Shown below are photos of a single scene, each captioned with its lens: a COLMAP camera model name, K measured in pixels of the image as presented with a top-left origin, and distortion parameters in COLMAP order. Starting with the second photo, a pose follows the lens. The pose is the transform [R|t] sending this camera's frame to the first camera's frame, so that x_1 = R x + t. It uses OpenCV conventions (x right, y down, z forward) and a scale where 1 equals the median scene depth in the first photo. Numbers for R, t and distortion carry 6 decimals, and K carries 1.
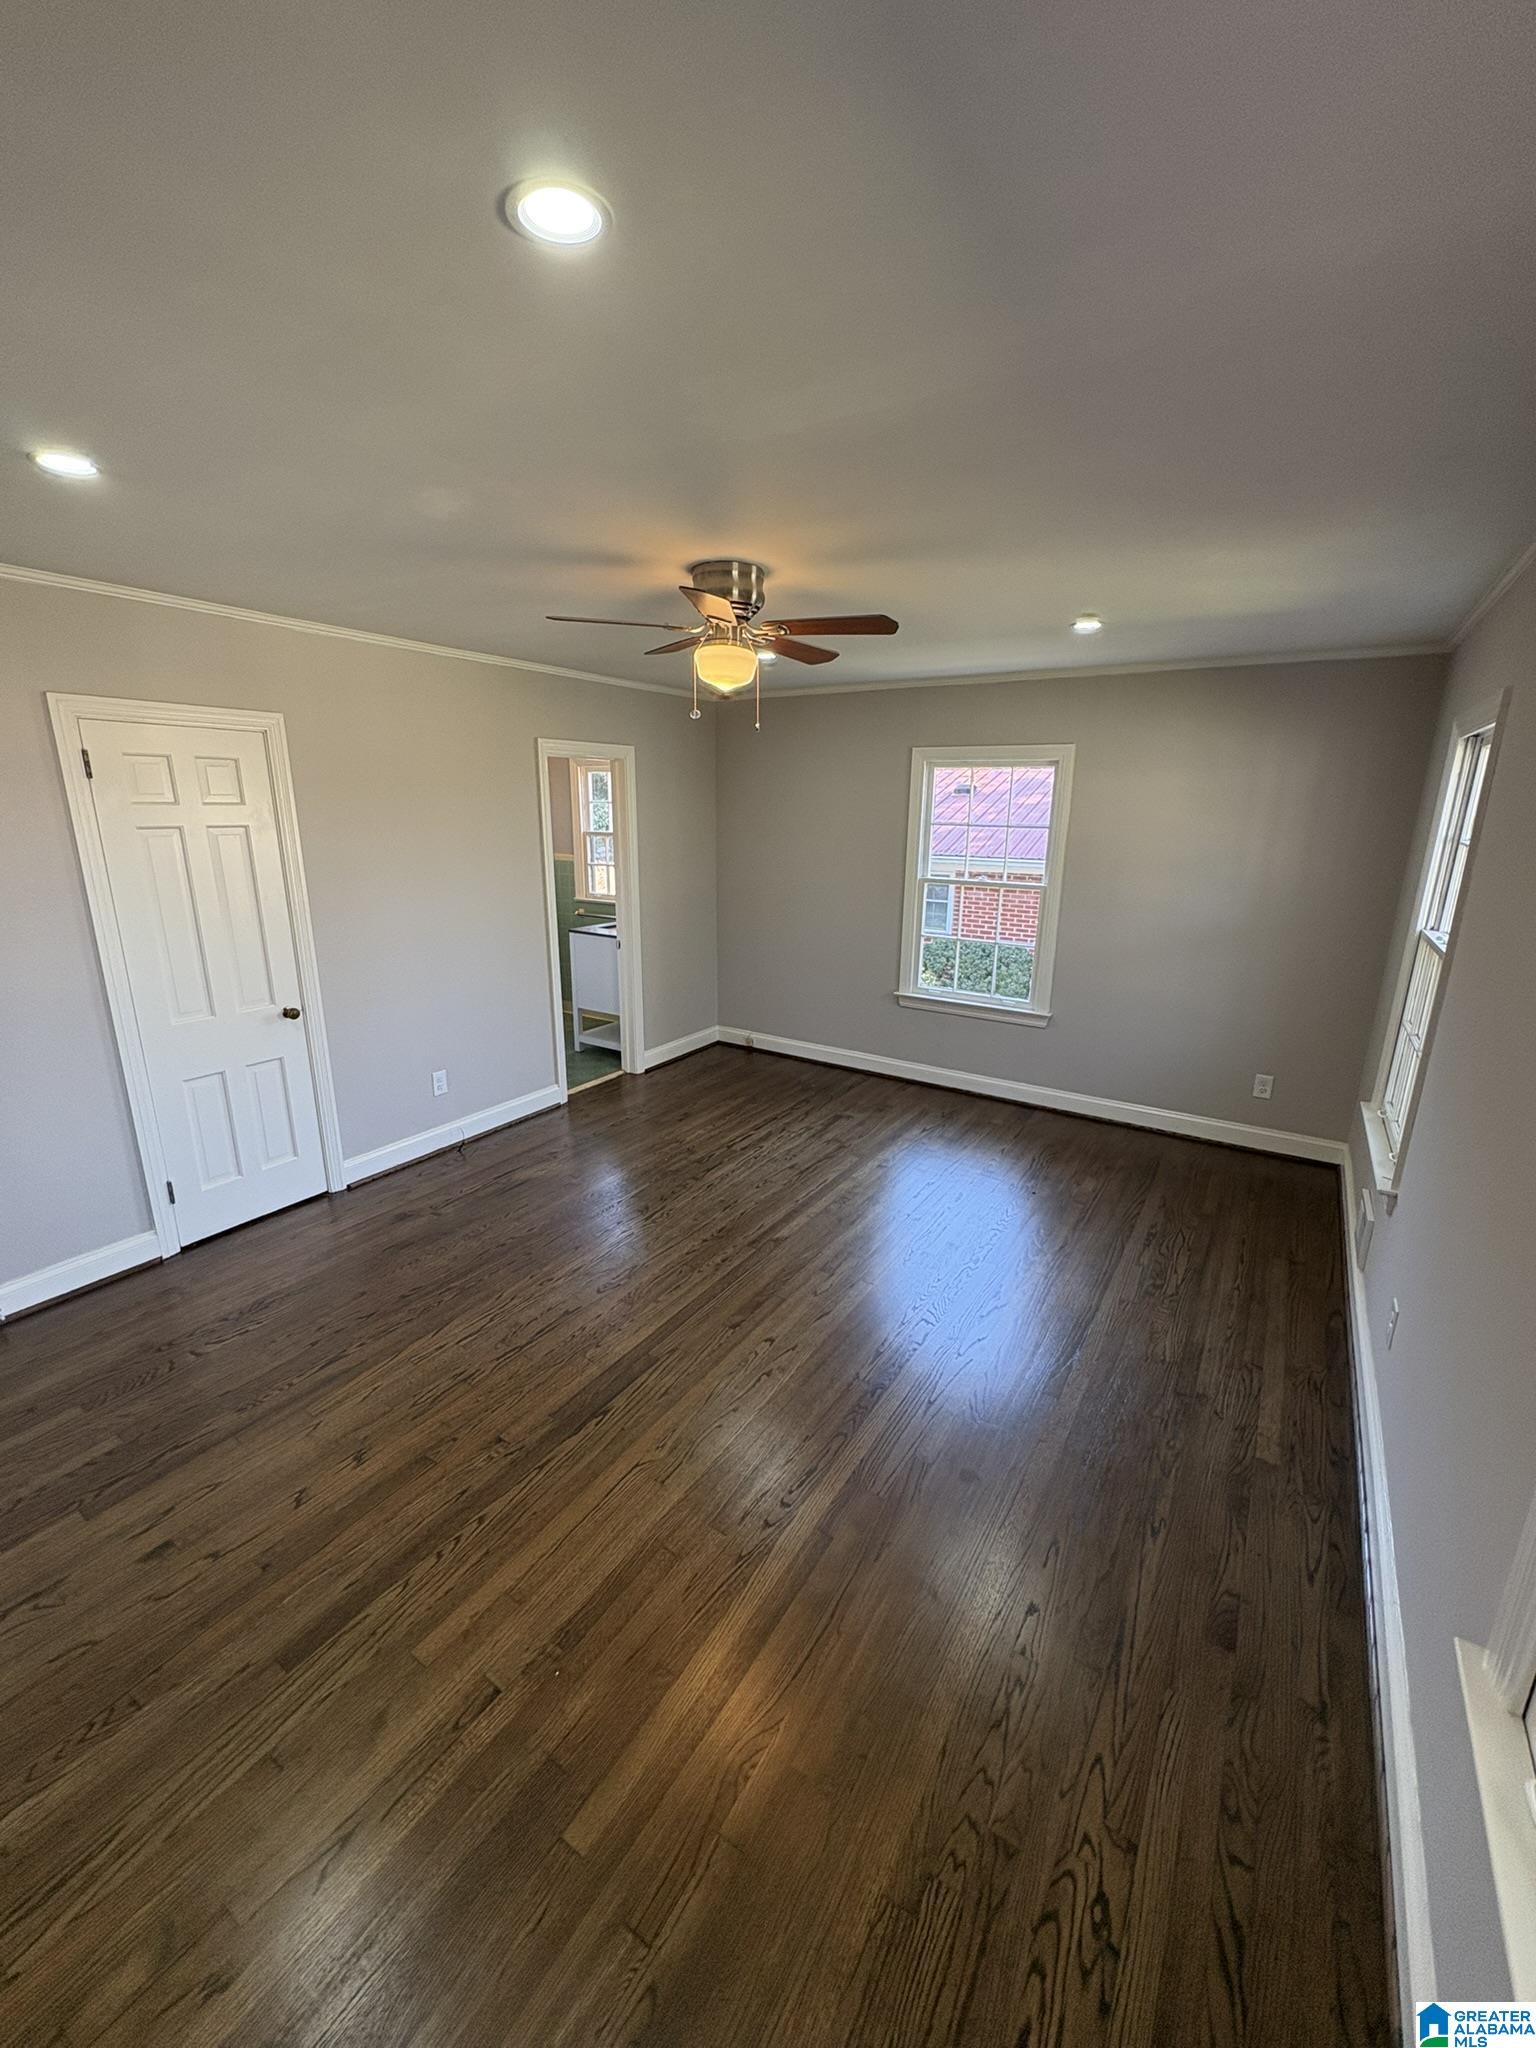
lens RADIAL K [[815.1, 0, 768.3], [0, 815.1, 1020.0], [0, 0, 1]] dist [0.000789, 0.000145]
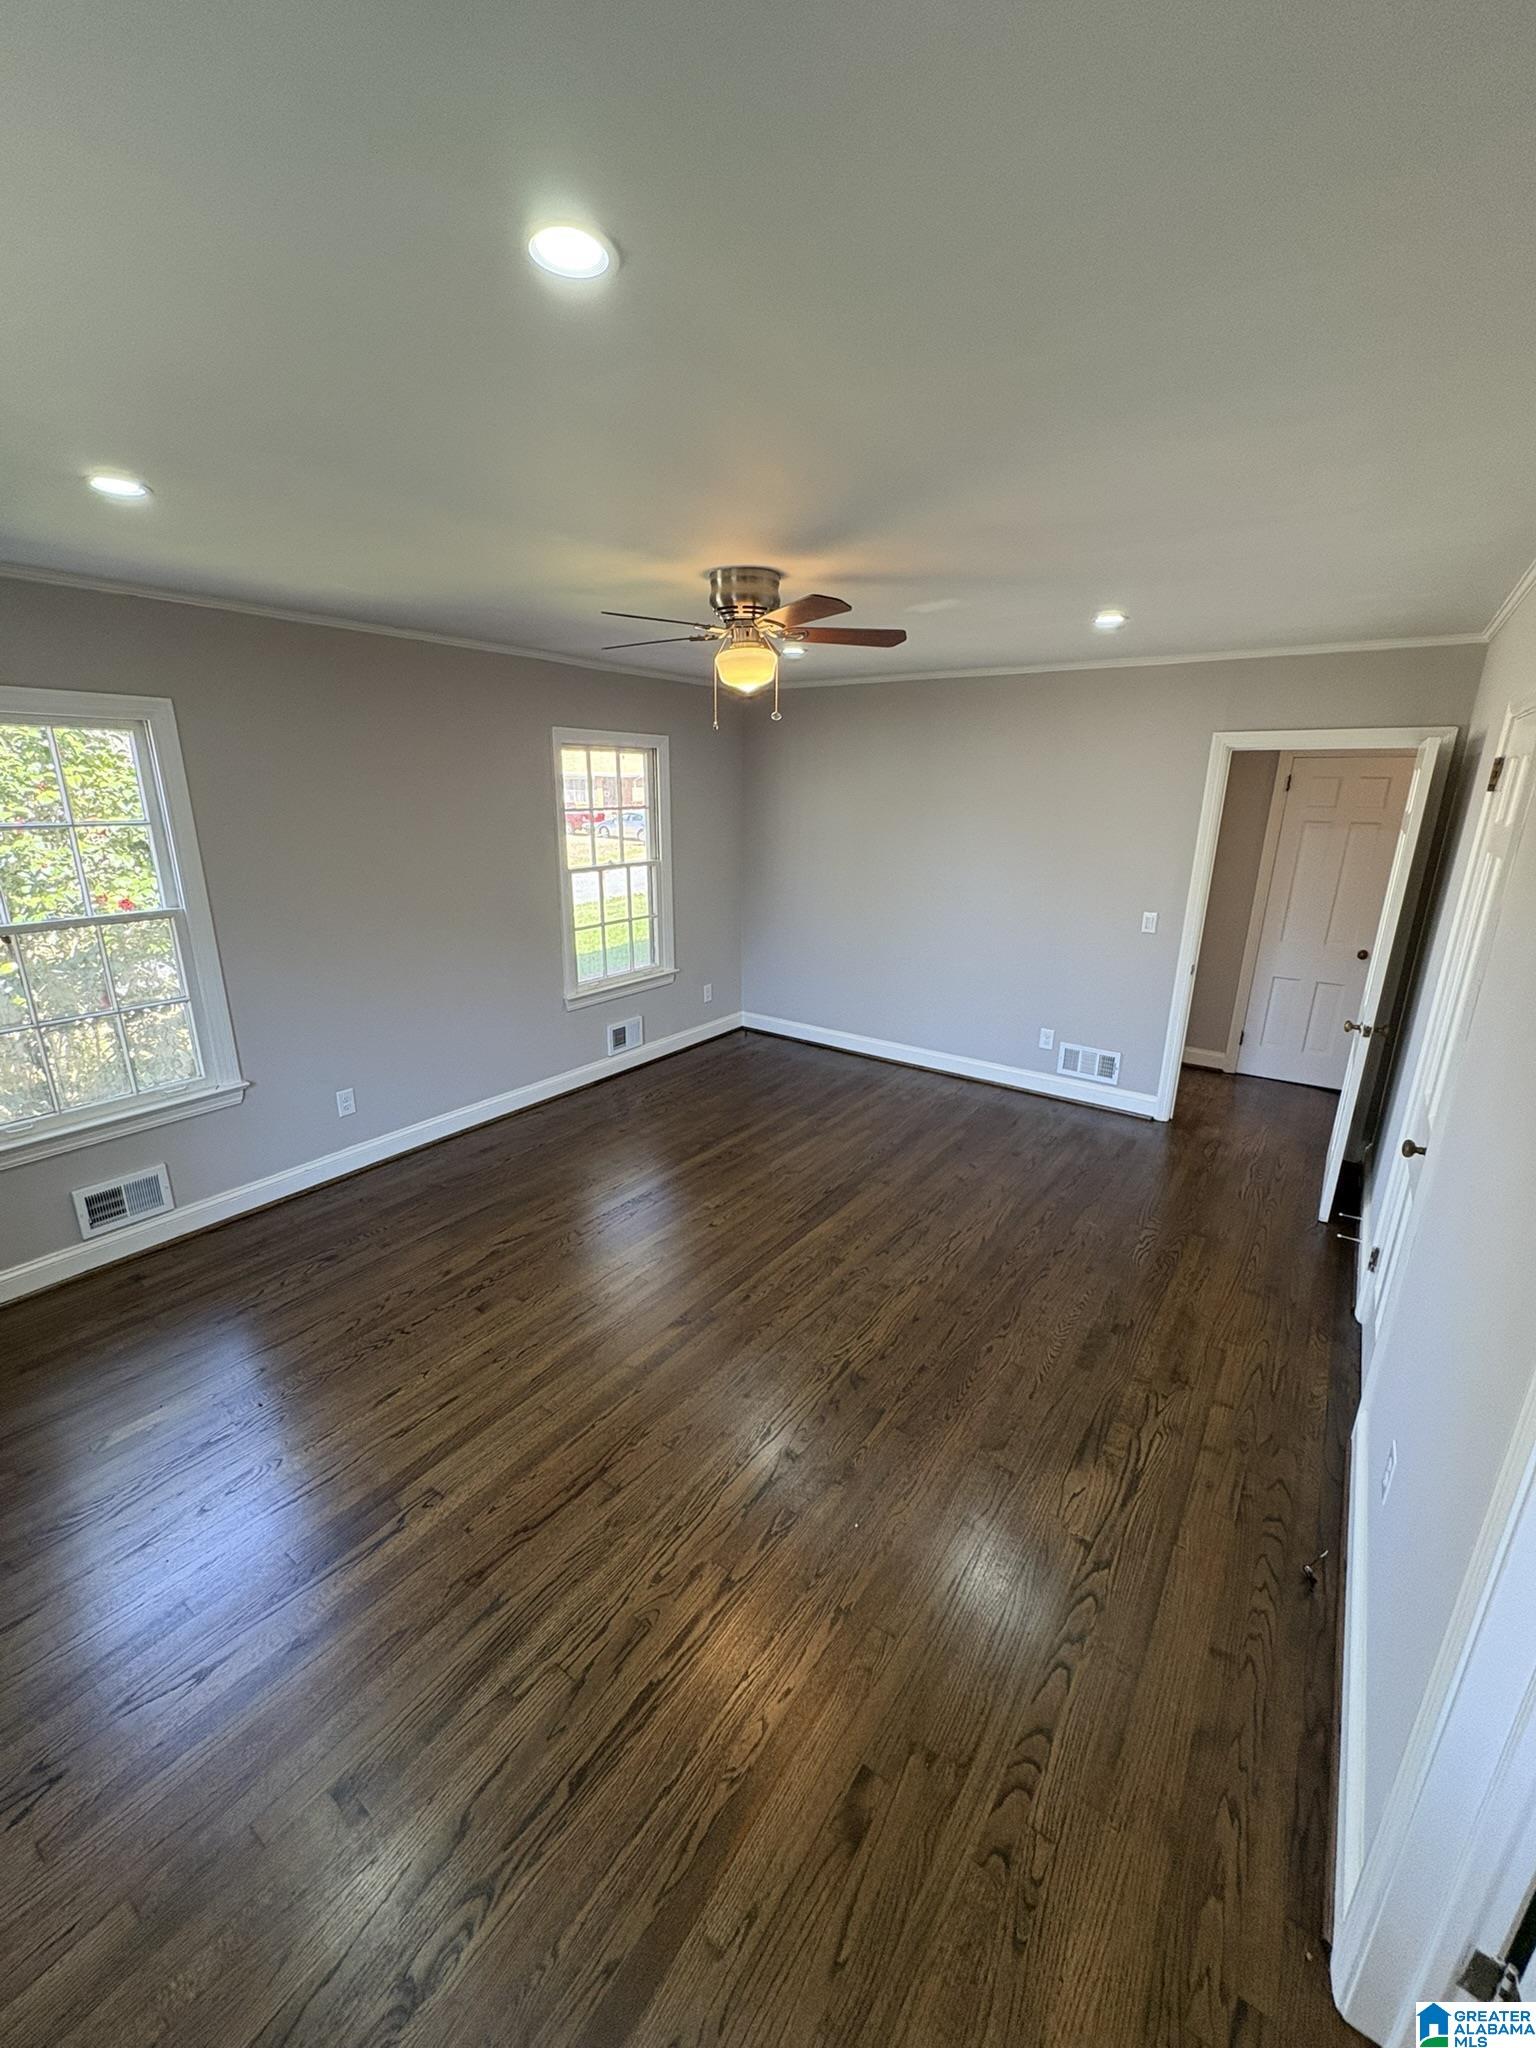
lens RADIAL K [[809.7, 0, 769.0], [0, 809.7, 1032.7], [0, 0, 1]] dist [-0.011585, 0.000770]
pose [[-0.999364, -0.021890, 0.028166, -0.084986], [-0.004142, 0.855438, 0.517889, -0.365179], [-0.035431, 0.517443, -0.854984, 1.429786]]
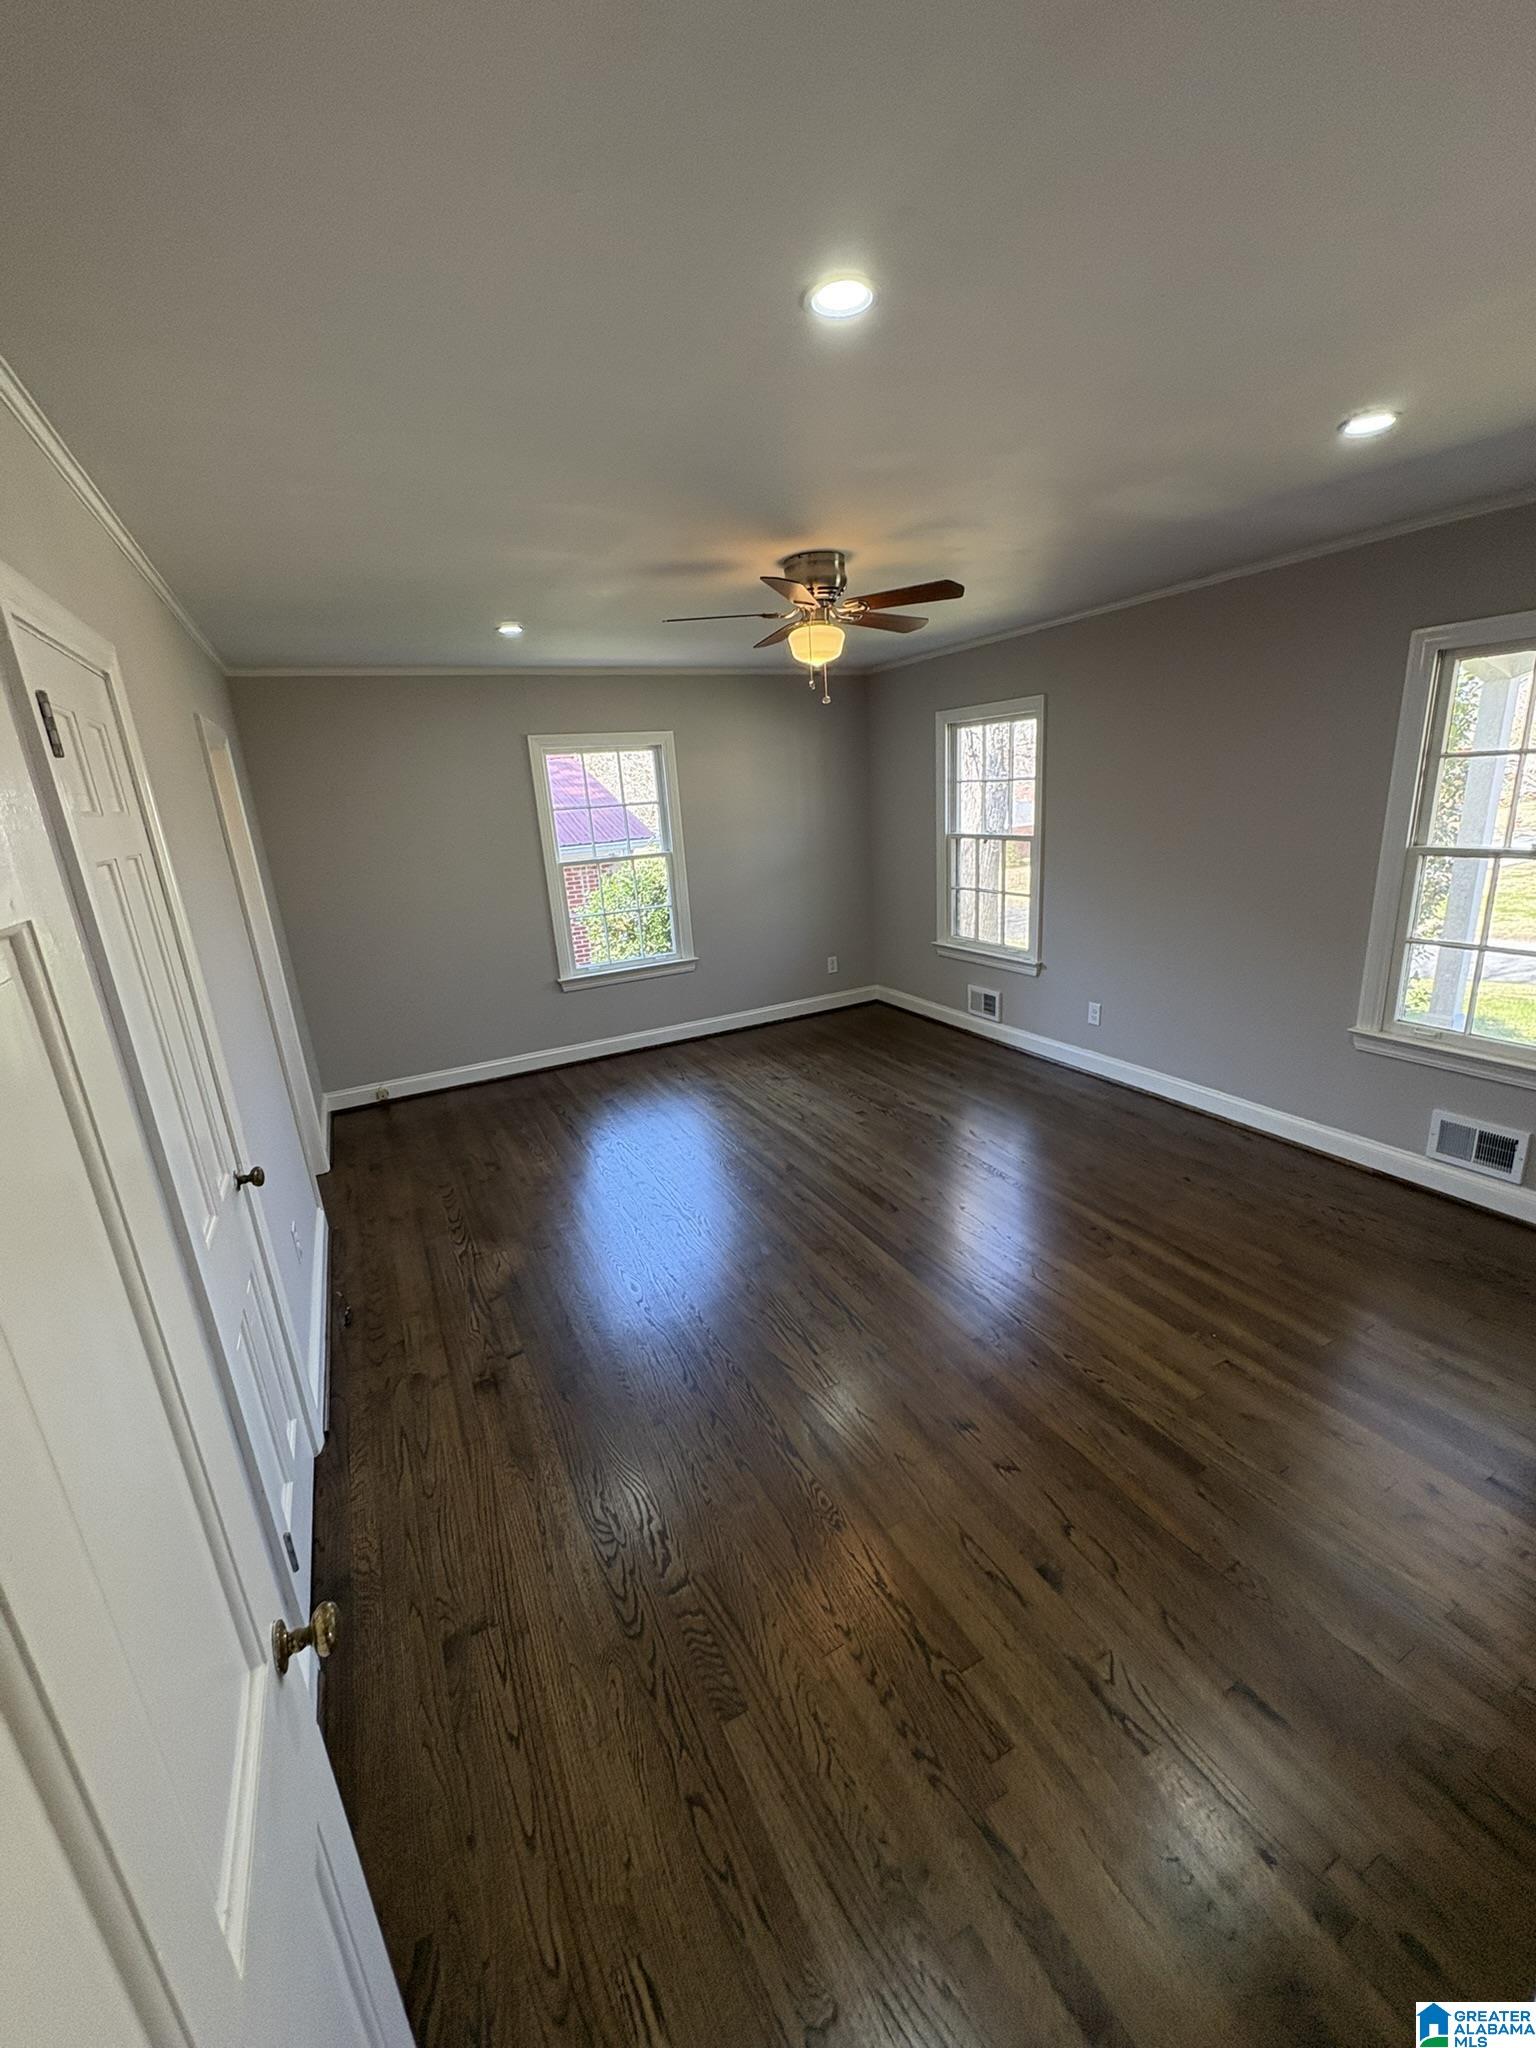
lens RADIAL K [[815.1, 0, 768.3], [0, 815.1, 1020.0], [0, 0, 1]] dist [0.000789, 0.000145]
pose [[0.496580, -0.280280, 0.821494, -0.799356], [0.291978, 0.945216, 0.145996, -0.084425], [-0.817409, 0.167359, 0.551211, 0.354825]]
